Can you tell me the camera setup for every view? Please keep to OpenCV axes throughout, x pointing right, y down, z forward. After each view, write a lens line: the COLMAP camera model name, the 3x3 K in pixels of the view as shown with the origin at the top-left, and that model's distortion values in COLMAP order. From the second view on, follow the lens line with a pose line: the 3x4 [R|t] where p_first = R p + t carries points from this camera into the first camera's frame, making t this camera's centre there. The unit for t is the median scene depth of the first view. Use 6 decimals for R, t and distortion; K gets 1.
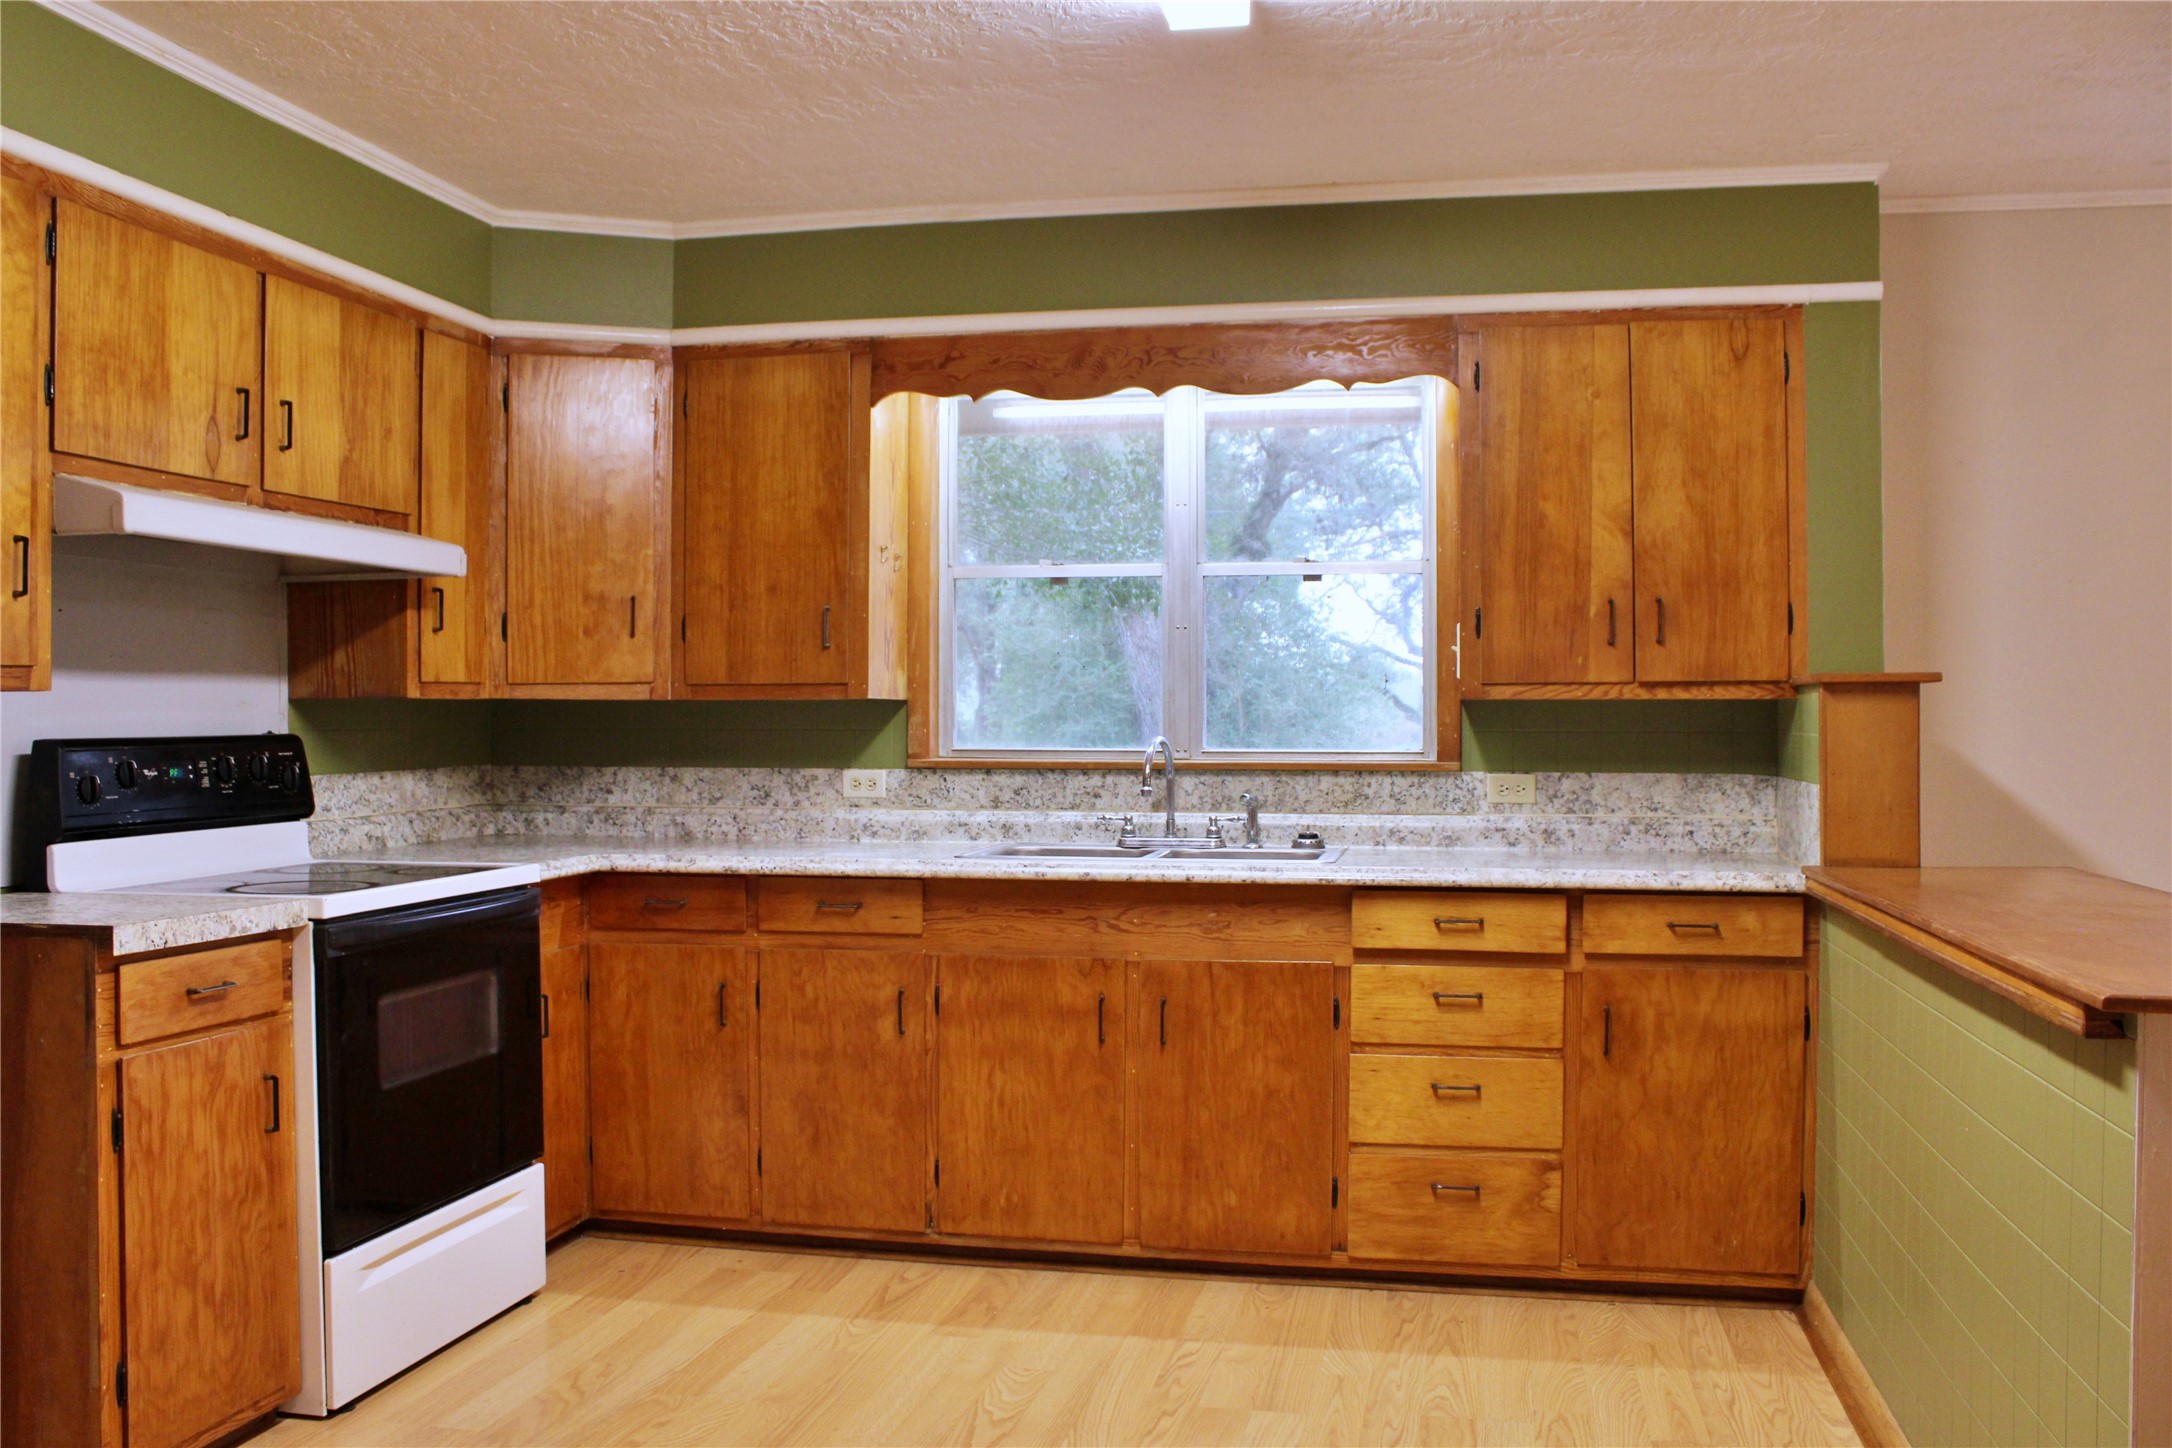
lens RADIAL K [[1915.9, 0, 1086.0], [0, 1915.9, 724.0], [0, 0, 1]] dist [-0.168923, 0.164461]
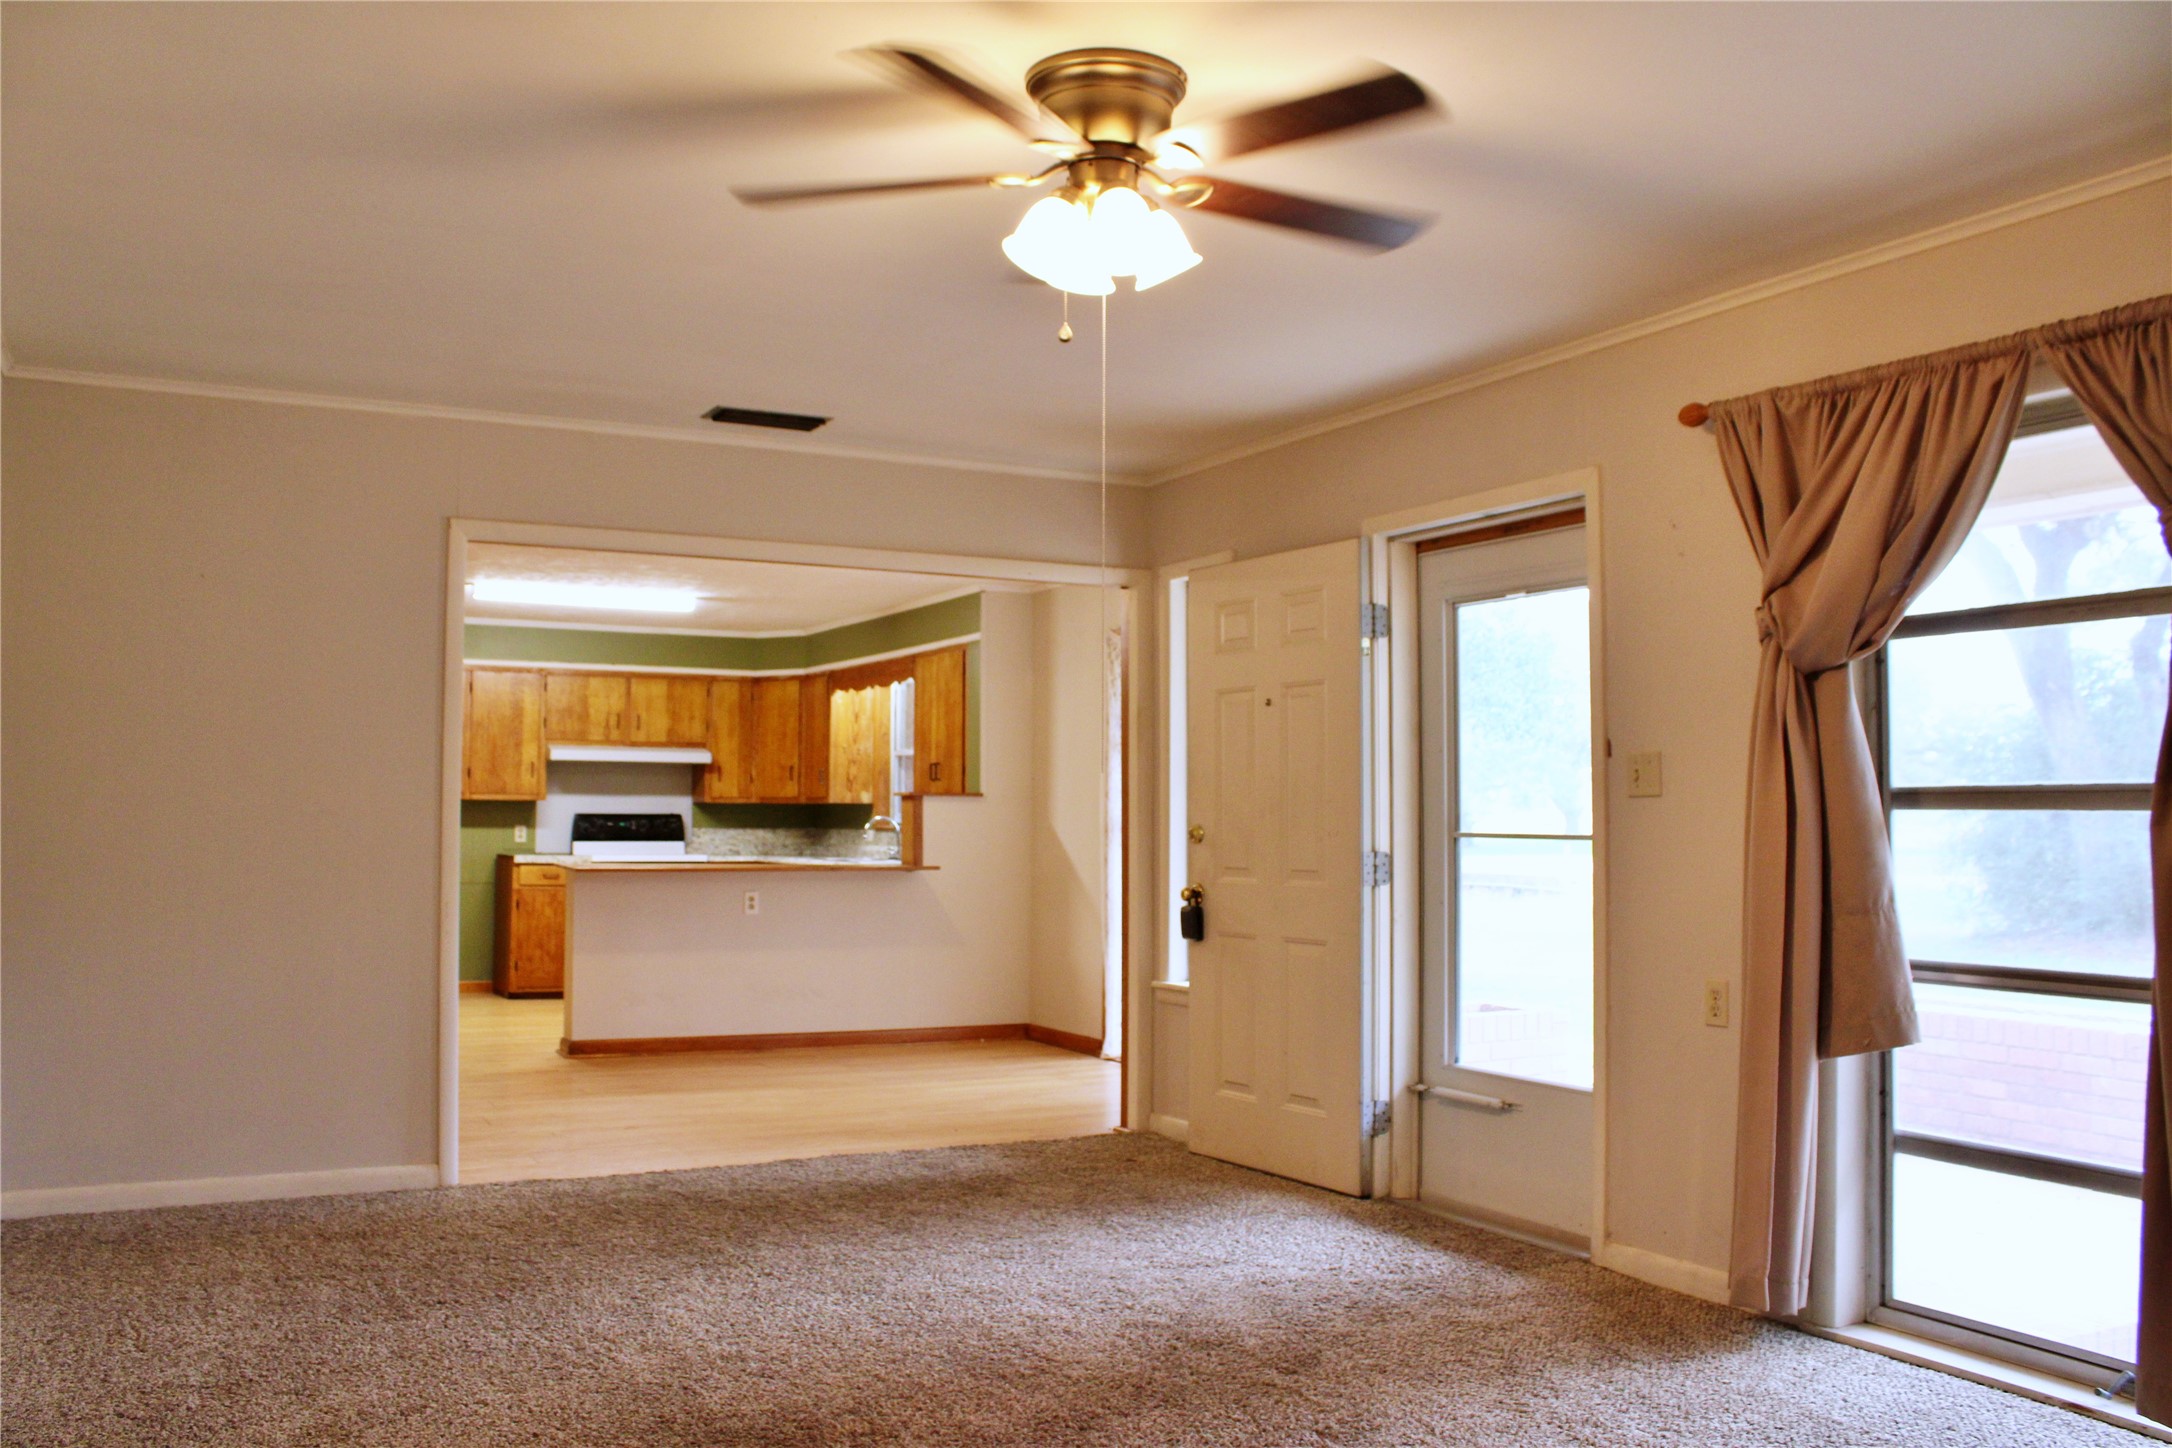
lens RADIAL K [[1850.5, 0, 1086.0], [0, 1850.5, 724.0], [0, 0, 1]] dist [-0.159837, 0.154006]
pose [[0.644080, -0.036493, -0.764087, 2.141403], [-0.006820, 0.998548, -0.053440, 0.012826], [0.764928, 0.039631, 0.642895, -0.420056]]
